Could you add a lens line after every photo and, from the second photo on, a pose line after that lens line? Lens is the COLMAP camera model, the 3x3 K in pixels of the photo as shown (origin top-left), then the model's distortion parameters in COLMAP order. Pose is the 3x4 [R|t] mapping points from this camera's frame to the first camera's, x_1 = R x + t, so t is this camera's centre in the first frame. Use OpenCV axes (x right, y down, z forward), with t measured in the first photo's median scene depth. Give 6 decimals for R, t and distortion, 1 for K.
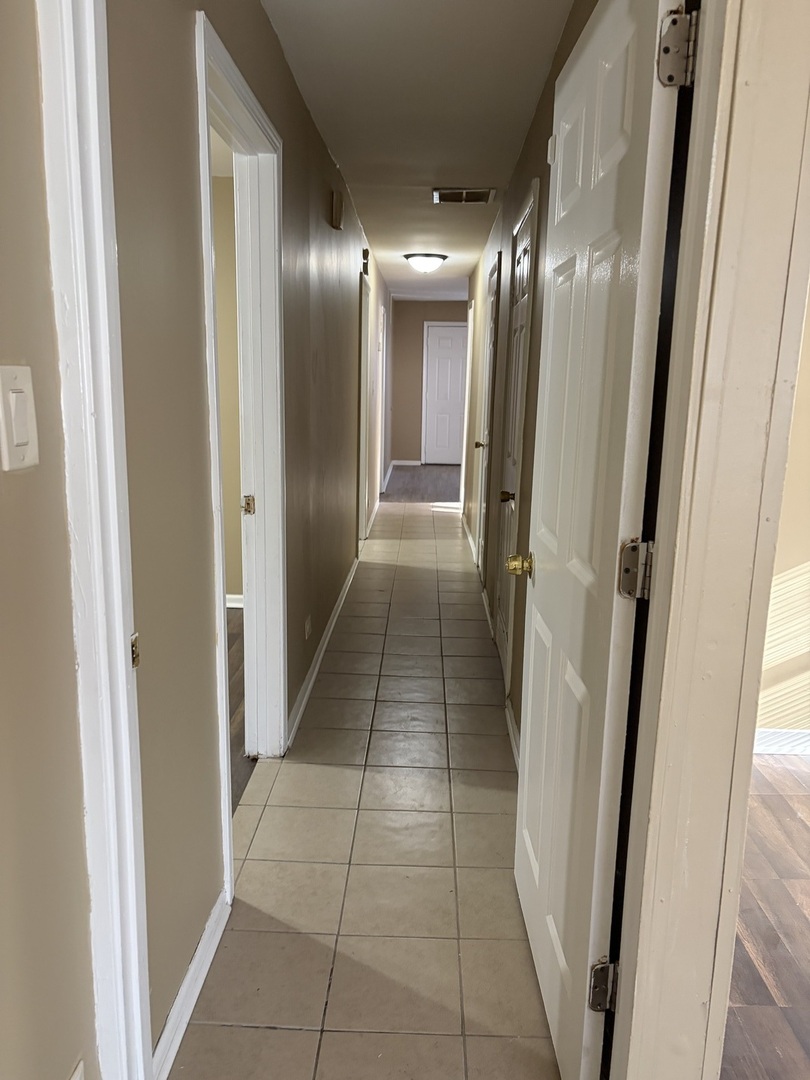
lens RADIAL K [[806.1, 0, 403.3], [0, 806.1, 541.3], [0, 0, 1]] dist [0.054314, -0.060649]
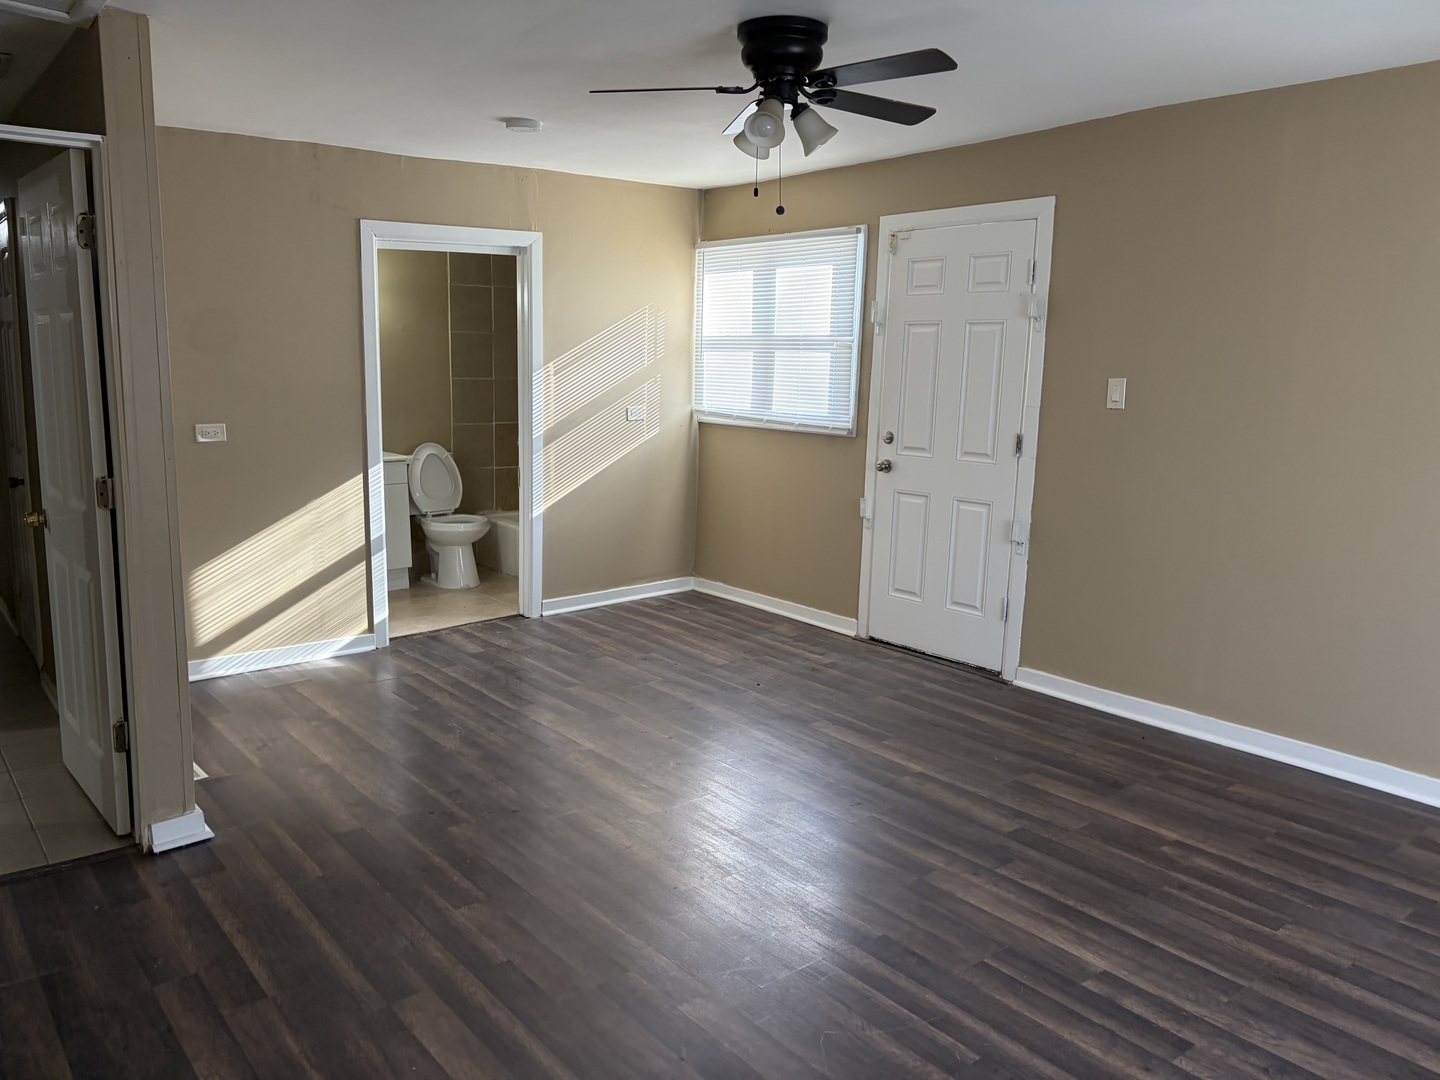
lens RADIAL K [[1074.8, 0, 713.2], [0, 1074.8, 550.4], [0, 0, 1]] dist [0.054314, -0.060649]
pose [[0.758837, -0.111632, 0.641642, -0.177238], [0.118066, 0.992456, 0.033035, 0.160242], [-0.640489, 0.050688, 0.766292, -1.169096]]
